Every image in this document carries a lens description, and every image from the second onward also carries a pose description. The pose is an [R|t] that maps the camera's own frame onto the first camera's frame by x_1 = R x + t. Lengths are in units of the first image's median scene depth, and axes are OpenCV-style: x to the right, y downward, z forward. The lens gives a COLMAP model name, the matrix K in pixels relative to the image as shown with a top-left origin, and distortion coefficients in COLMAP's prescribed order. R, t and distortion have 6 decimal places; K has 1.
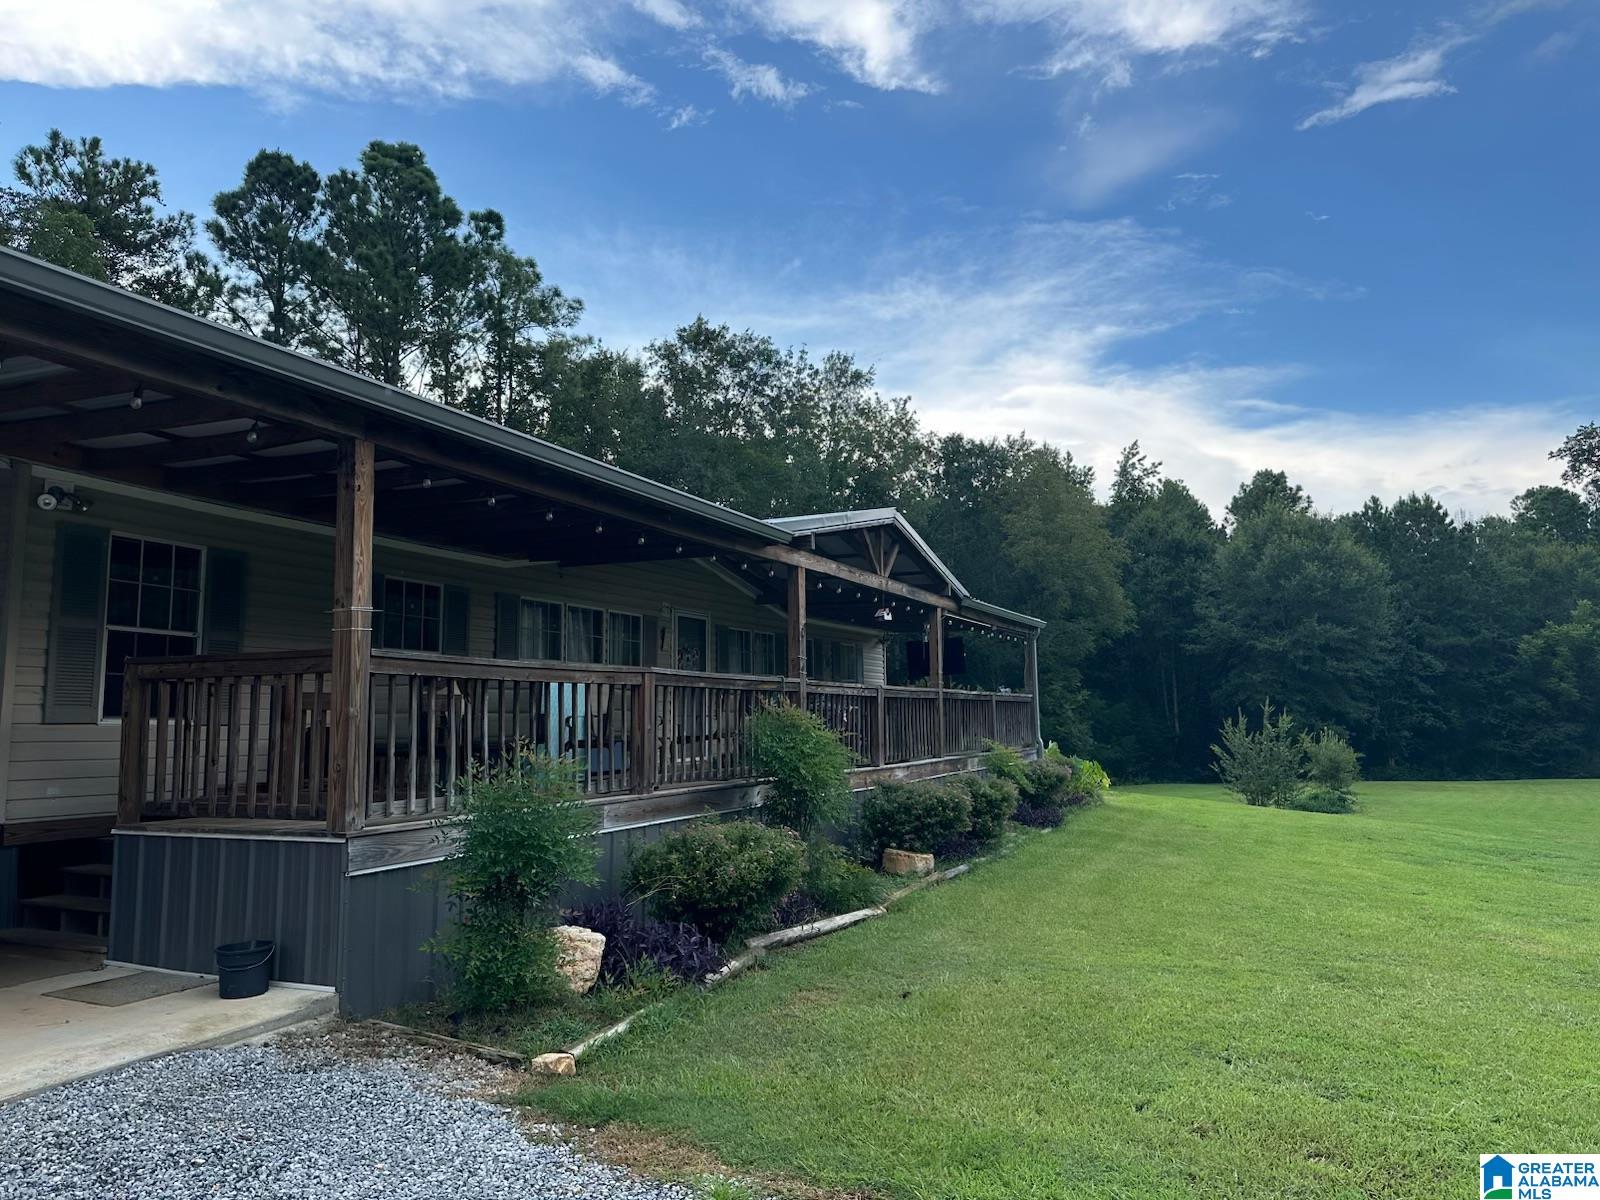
lens RADIAL K [[1115.8, 0, 784.9], [0, 1115.8, 609.2], [0, 0, 1]] dist [0.045930, -0.059149]
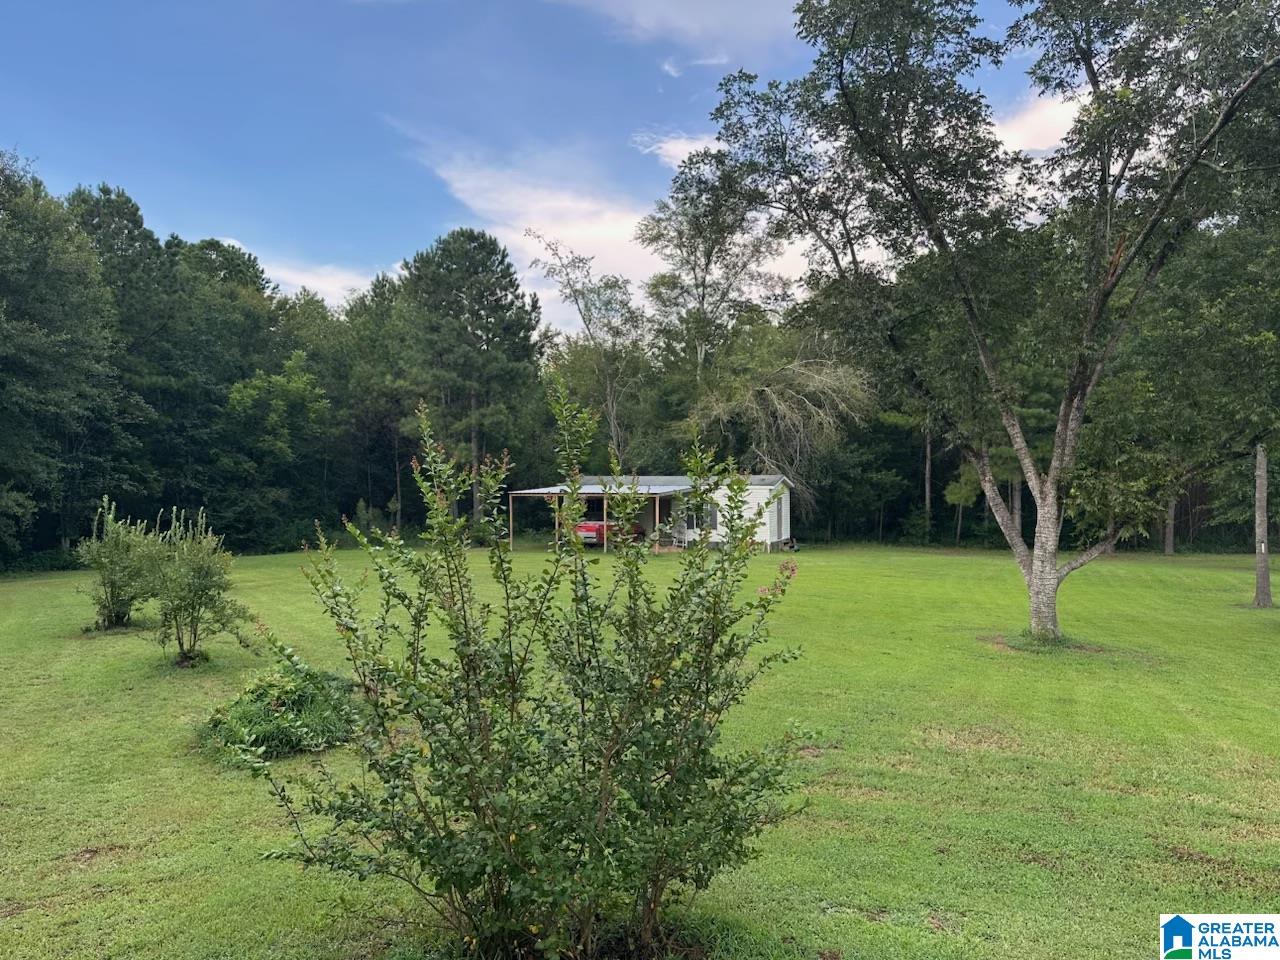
lens RADIAL K [[892.7, 0, 642.9], [0, 892.7, 486.6], [0, 0, 1]] dist [0.045930, -0.059149]
pose [[0.361488, 0.002210, 0.932374, 0.144489], [-0.093622, 0.995029, 0.033940, 0.048620], [-0.927665, -0.099559, 0.359898, 0.473017]]
